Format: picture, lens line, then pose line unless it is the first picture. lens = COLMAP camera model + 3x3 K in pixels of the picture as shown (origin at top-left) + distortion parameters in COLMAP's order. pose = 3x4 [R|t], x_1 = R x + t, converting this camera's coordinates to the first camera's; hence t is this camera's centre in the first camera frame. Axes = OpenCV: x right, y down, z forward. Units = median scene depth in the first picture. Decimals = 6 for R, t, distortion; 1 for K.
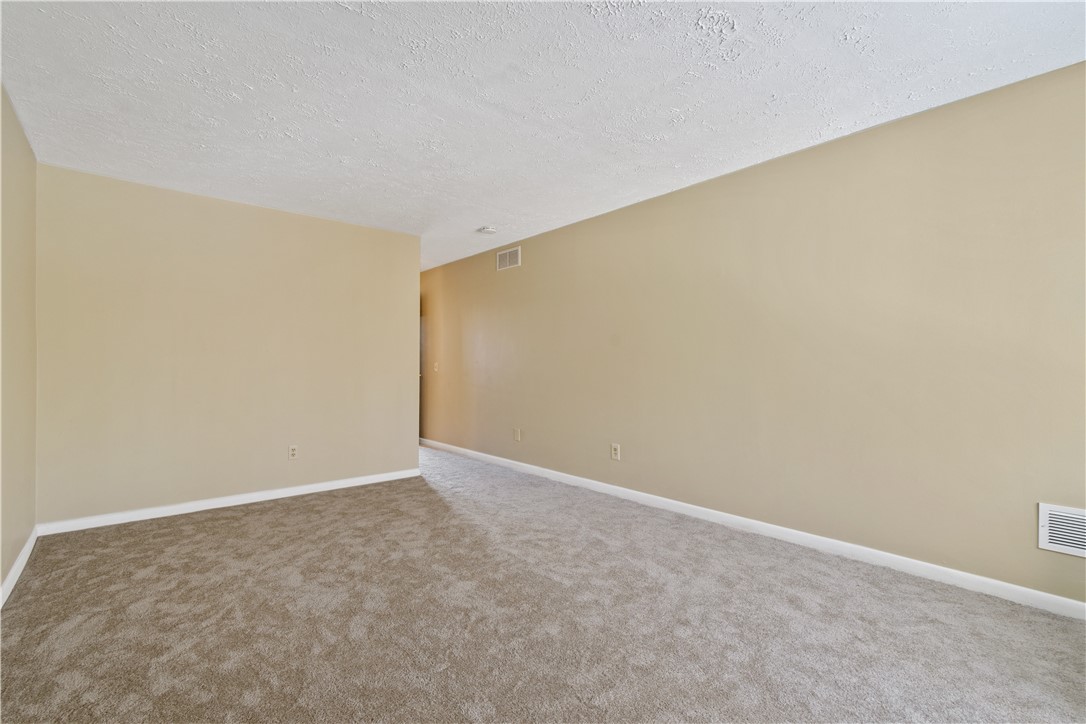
lens RADIAL K [[478.9, 0, 544.5], [0, 478.9, 369.5], [0, 0, 1]] dist [0.001622, 0.000200]
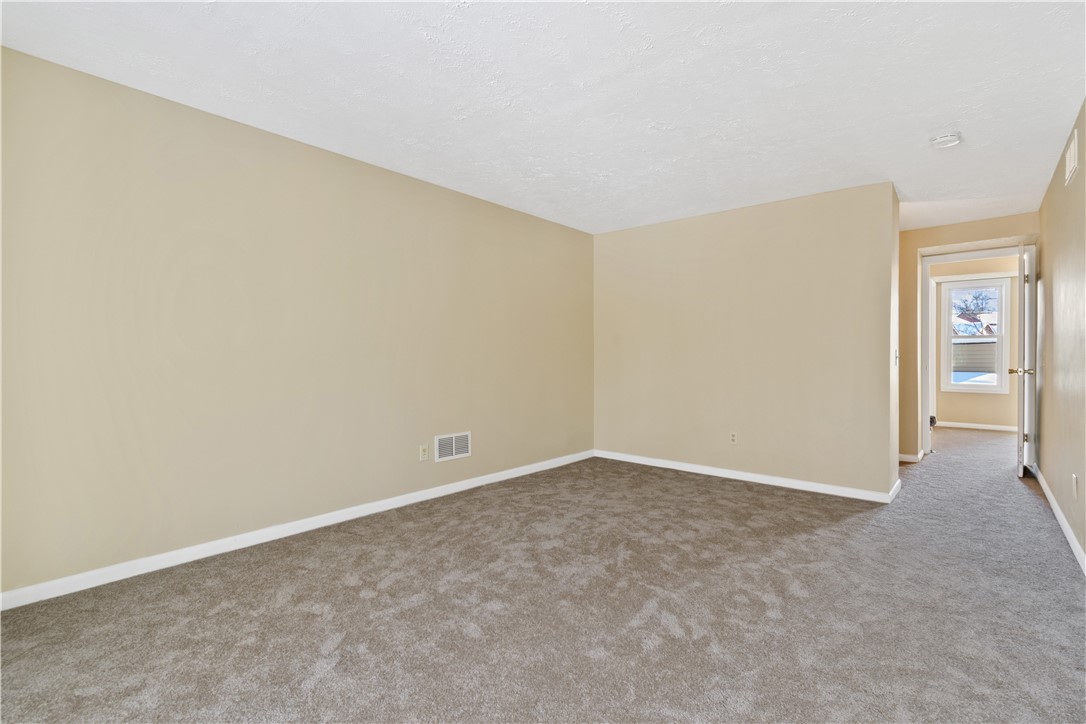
lens RADIAL K [[478.9, 0, 544.5], [0, 478.9, 369.5], [0, 0, 1]] dist [0.001622, 0.000200]
pose [[0.161159, 0.024392, -0.986627, 0.650828], [-0.007332, 0.999697, 0.023518, -0.006555], [0.986901, 0.003443, 0.161289, 0.565044]]
